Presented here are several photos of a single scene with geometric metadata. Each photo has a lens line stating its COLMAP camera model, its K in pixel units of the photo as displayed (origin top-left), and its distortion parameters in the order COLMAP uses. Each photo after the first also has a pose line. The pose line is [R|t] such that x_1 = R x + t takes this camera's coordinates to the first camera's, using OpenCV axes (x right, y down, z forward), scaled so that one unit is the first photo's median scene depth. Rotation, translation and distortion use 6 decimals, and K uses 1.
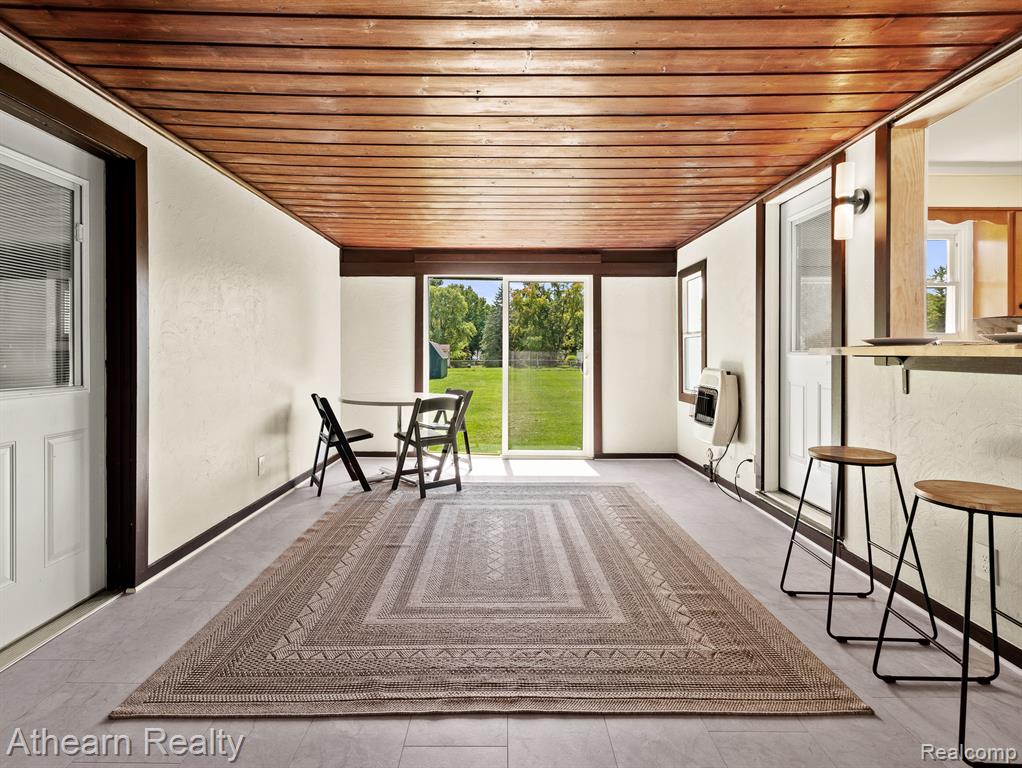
lens RADIAL K [[535.9, 0, 504.6], [0, 535.9, 353.0], [0, 0, 1]] dist [0.000573, -0.000276]
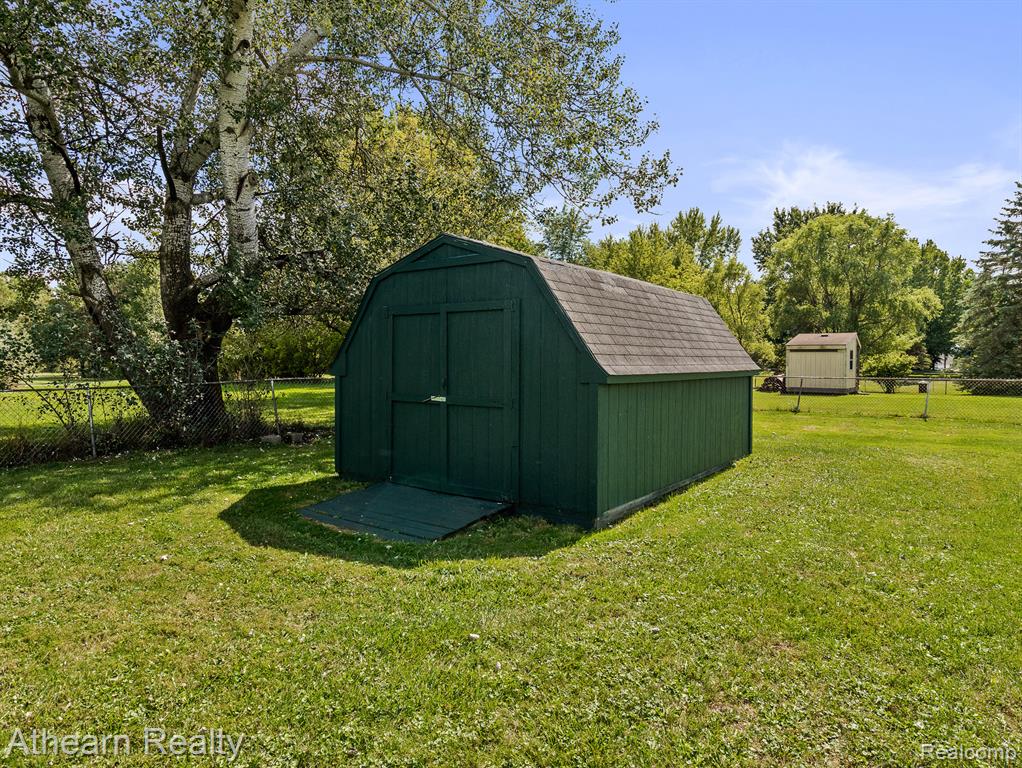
lens RADIAL K [[620.2, 0, 508.1], [0, 620.2, 370.9], [0, 0, 1]] dist [0.000650, 0.000155]
pose [[0.786950, 0.014285, -0.616852, -0.017948], [-0.002677, 0.999802, 0.019738, 0.002723], [0.617011, -0.013881, 0.786832, 0.383456]]
